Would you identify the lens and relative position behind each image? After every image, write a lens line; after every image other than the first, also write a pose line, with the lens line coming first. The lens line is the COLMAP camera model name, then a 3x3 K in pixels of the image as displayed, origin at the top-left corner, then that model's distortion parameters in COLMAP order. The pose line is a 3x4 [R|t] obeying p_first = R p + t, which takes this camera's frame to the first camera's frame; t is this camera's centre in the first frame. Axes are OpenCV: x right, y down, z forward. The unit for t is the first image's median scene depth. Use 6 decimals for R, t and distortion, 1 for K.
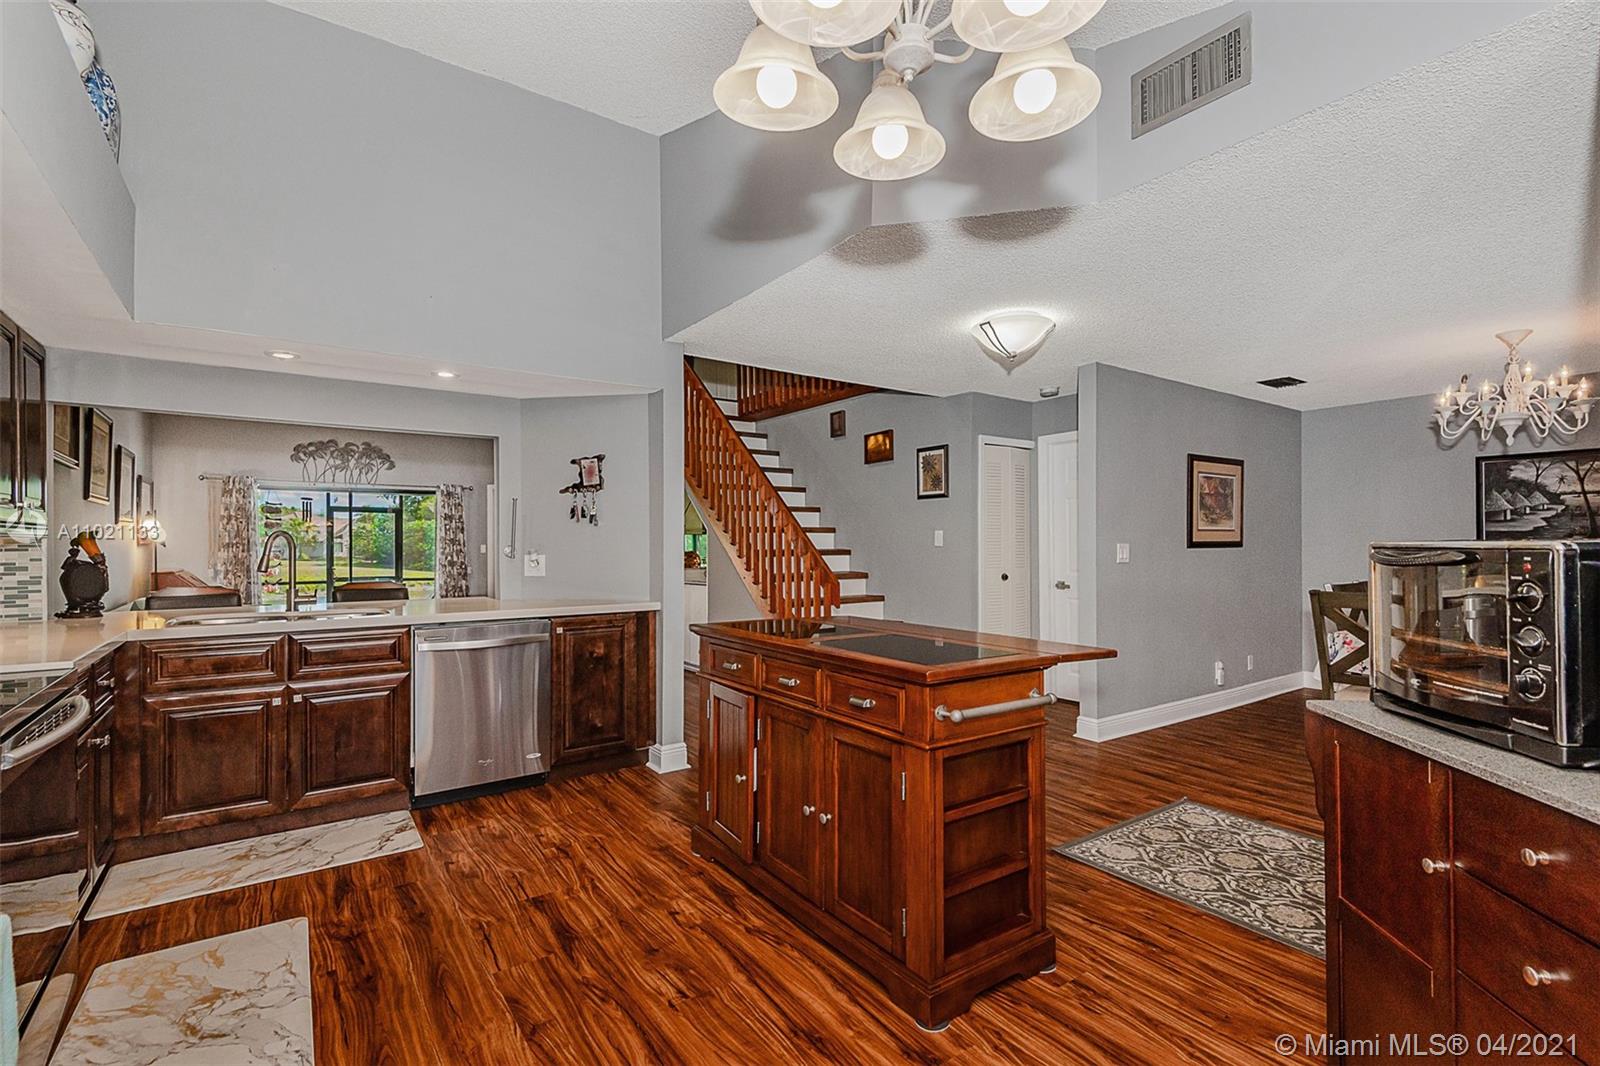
lens RADIAL K [[733.6, 0, 819.3], [0, 733.6, 540.8], [0, 0, 1]] dist [0.021921, -0.006168]
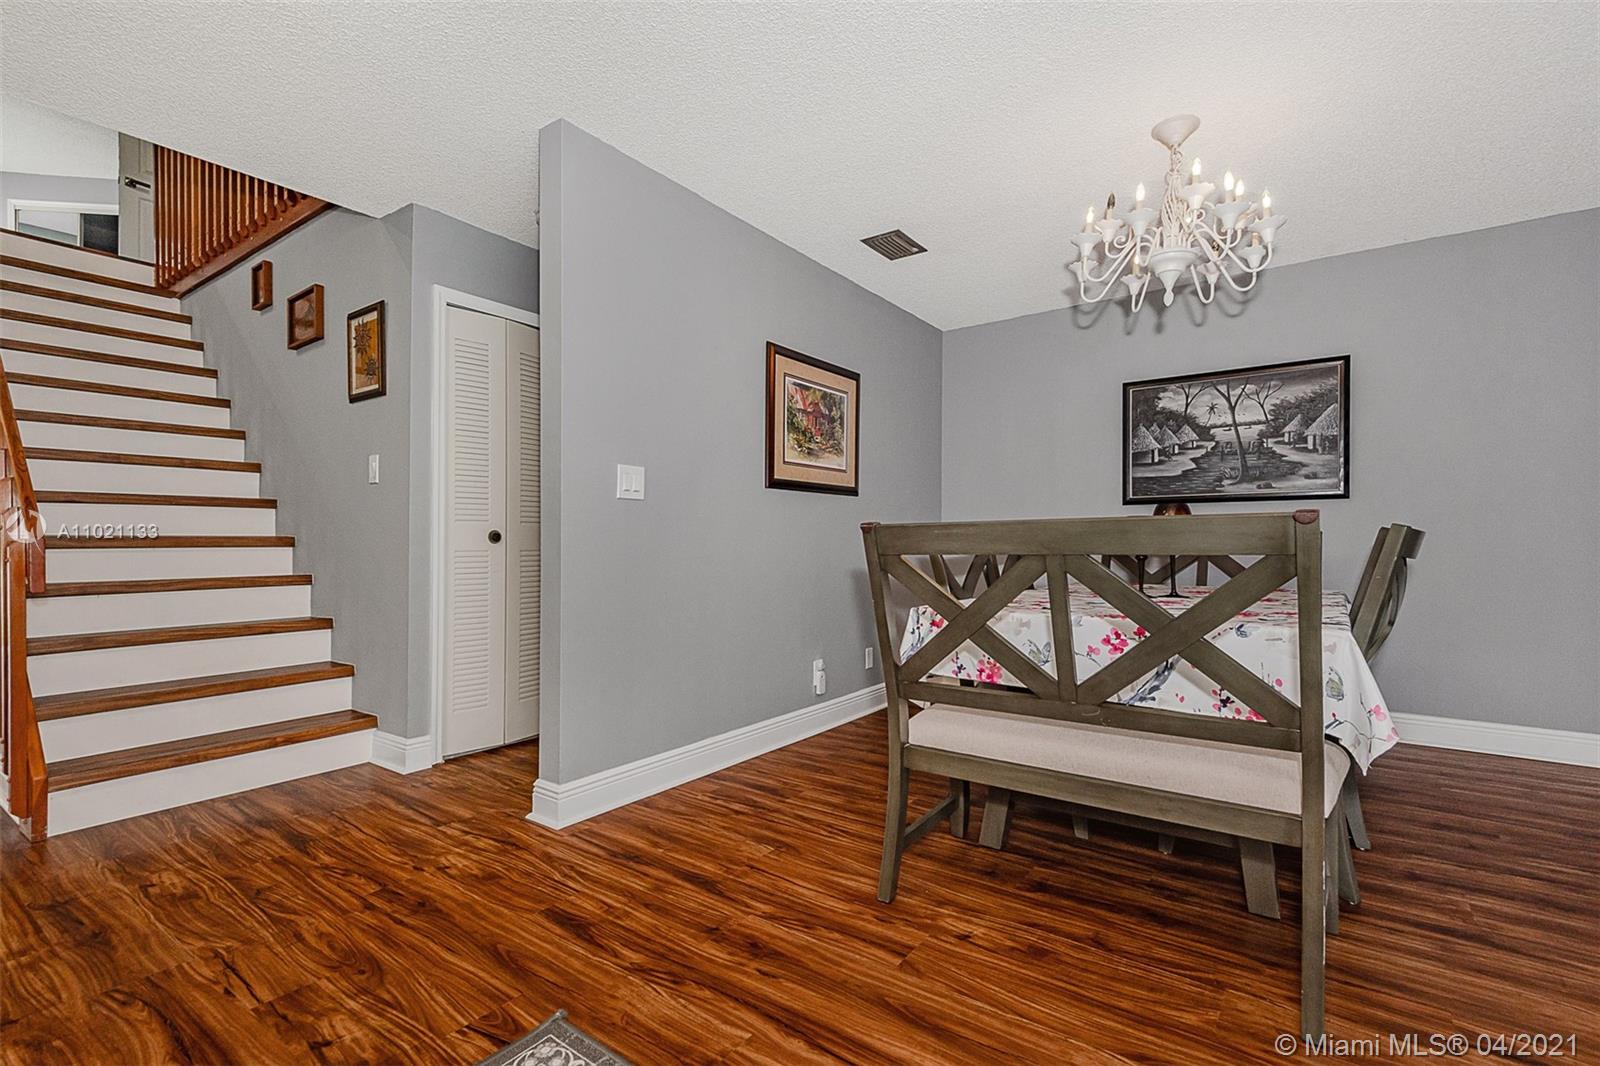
lens RADIAL K [[733.6, 0, 802.5], [0, 733.6, 534.8], [0, 0, 1]] dist [0.021921, -0.006168]
pose [[0.950686, 0.008455, 0.310038, 0.343089], [-0.008390, 0.999964, -0.001544, 0.053561], [-0.310040, -0.001133, 0.950723, 0.389669]]
